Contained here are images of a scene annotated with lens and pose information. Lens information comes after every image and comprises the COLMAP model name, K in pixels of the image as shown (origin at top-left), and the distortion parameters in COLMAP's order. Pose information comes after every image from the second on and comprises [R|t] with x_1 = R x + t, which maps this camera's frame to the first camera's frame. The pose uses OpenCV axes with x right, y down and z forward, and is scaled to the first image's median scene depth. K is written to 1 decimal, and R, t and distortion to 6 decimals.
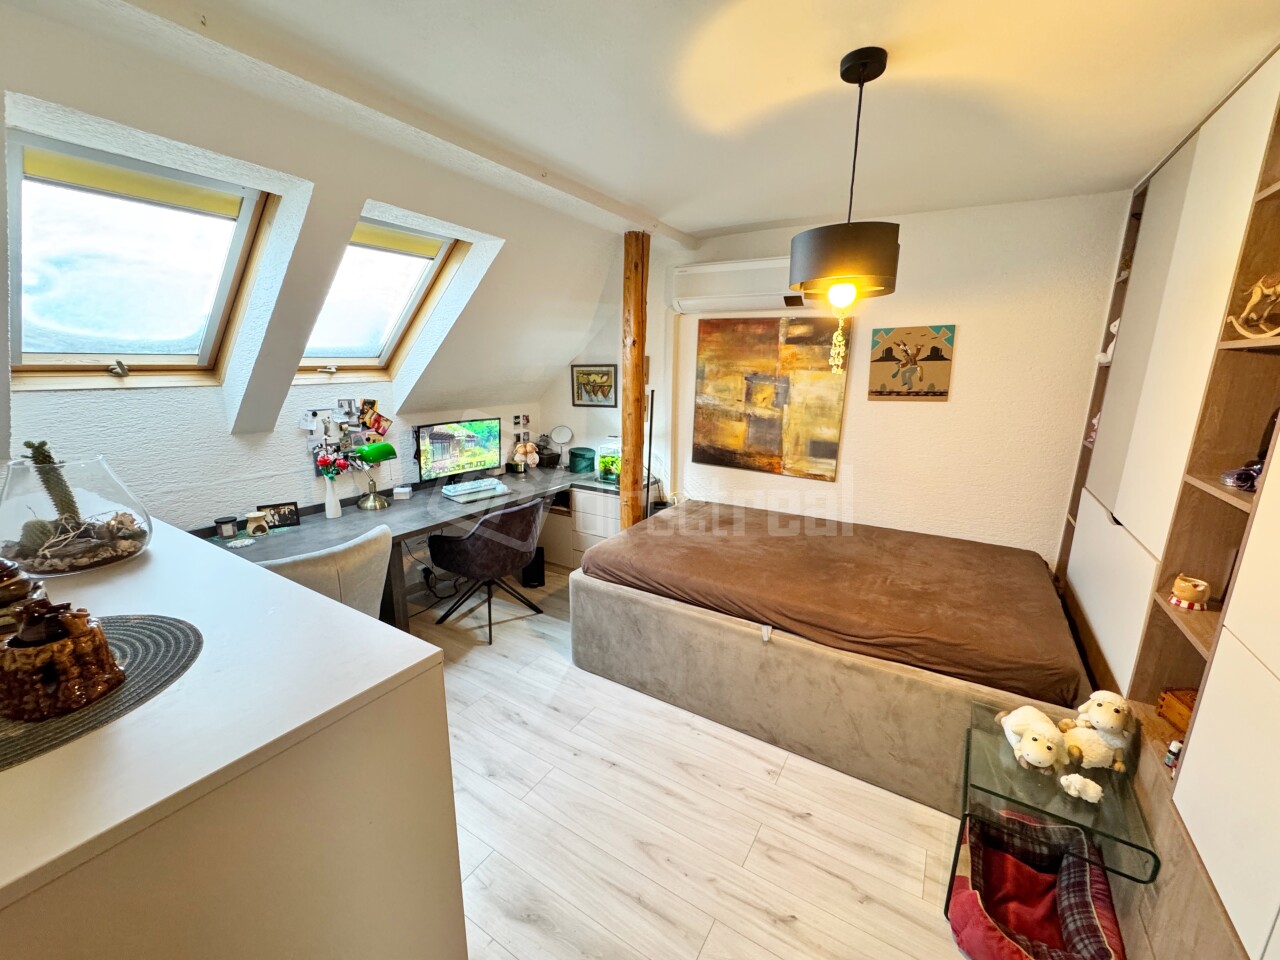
lens RADIAL K [[514.6, 0, 639.6], [0, 514.6, 479.2], [0, 0, 1]] dist [-0.005155, 0.000973]
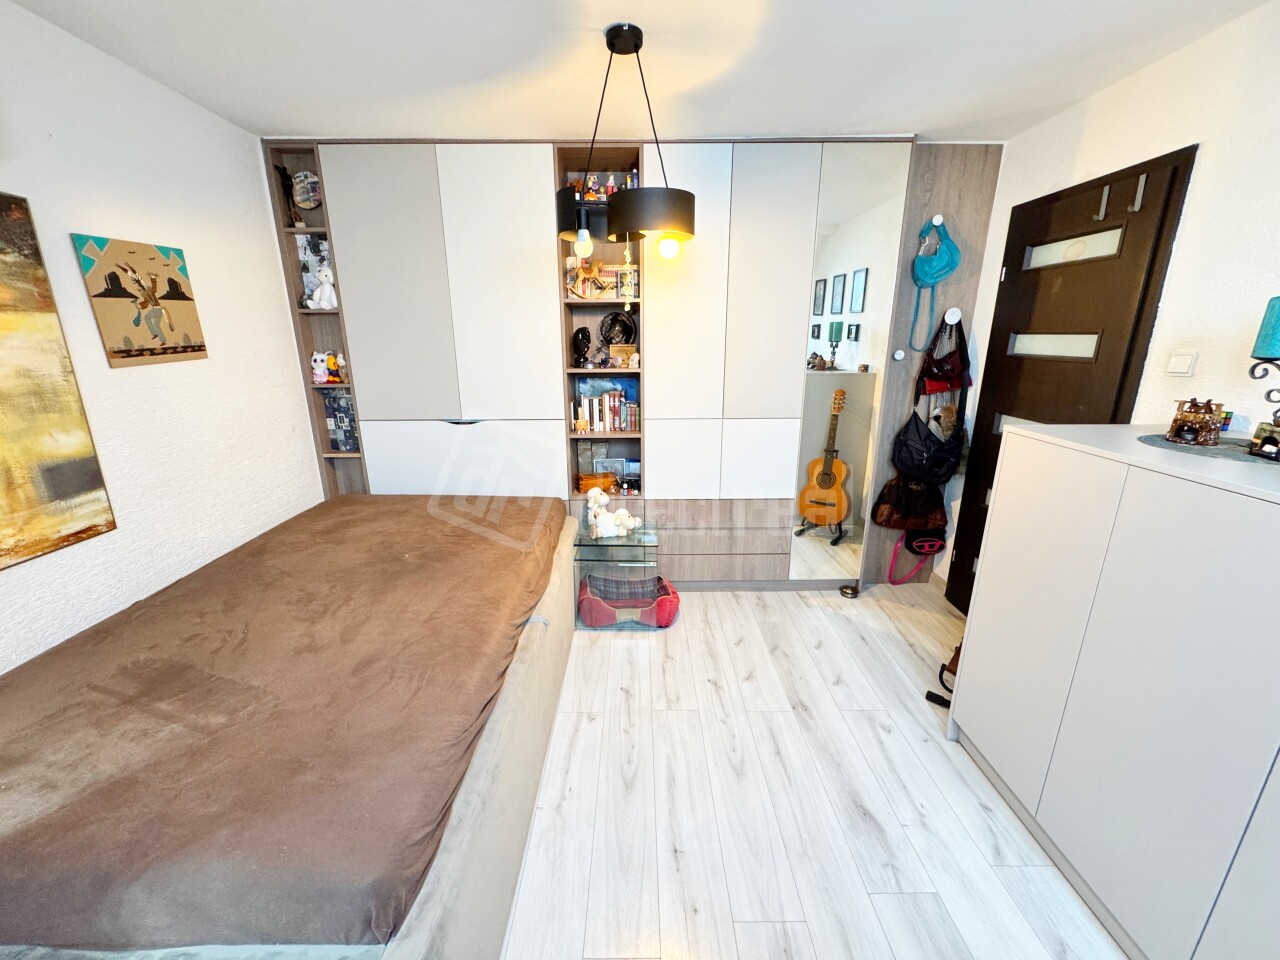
lens RADIAL K [[514.6, 0, 641.5], [0, 514.6, 477.9], [0, 0, 1]] dist [-0.005155, 0.000973]
pose [[-0.530279, -0.236495, 0.814171, -0.325866], [0.188119, 0.903549, 0.384981, -0.143818], [-0.826689, 0.357309, -0.434644, 0.768541]]
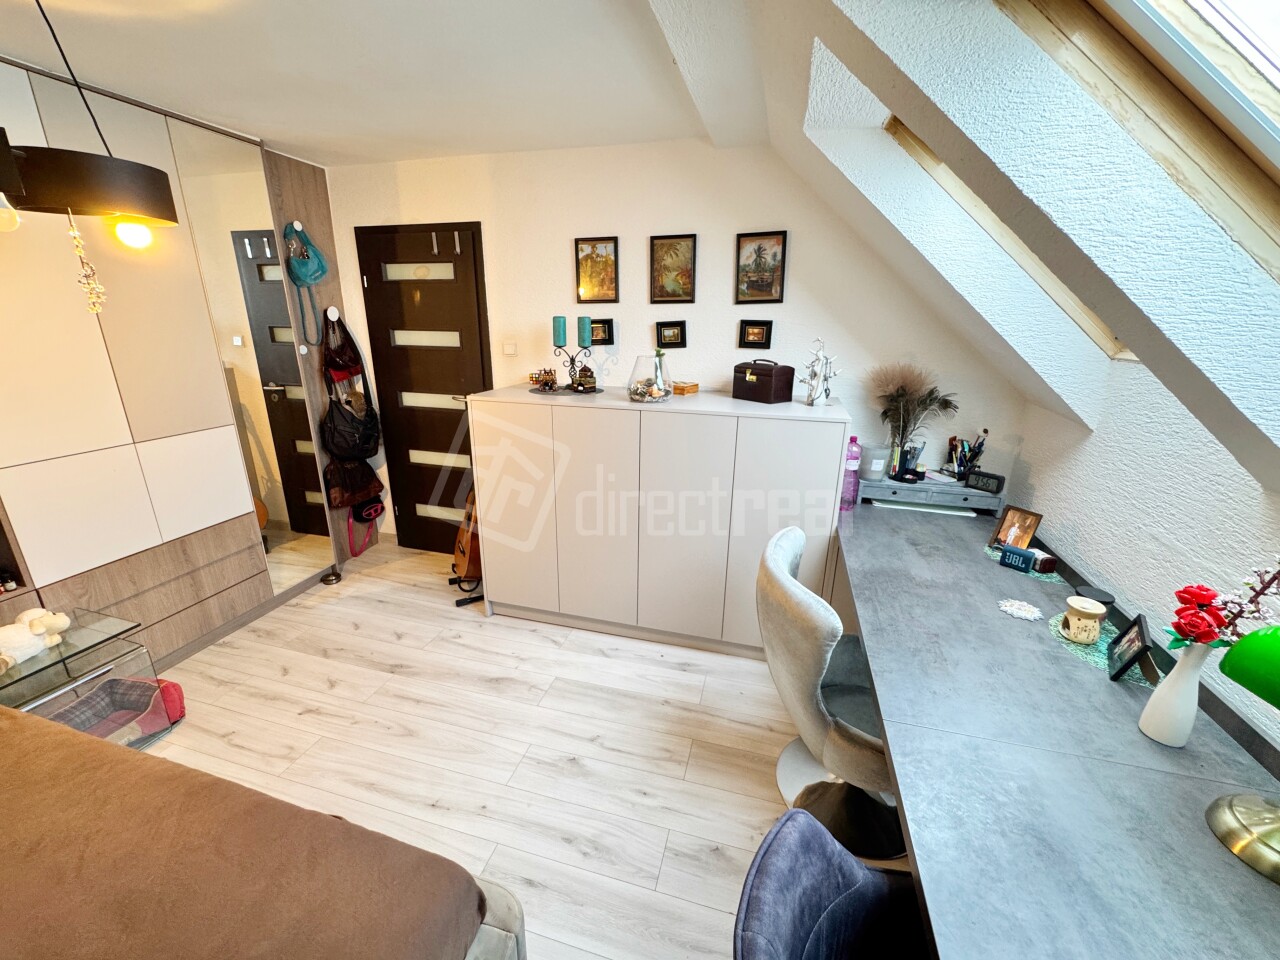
lens RADIAL K [[514.6, 0, 635.7], [0, 514.6, 477.8], [0, 0, 1]] dist [-0.005155, 0.000973]
pose [[-0.961250, 0.060638, -0.268926, -0.113624], [-0.082876, 0.866820, 0.491685, -0.219258], [0.262925, 0.494920, -0.828206, 0.991641]]
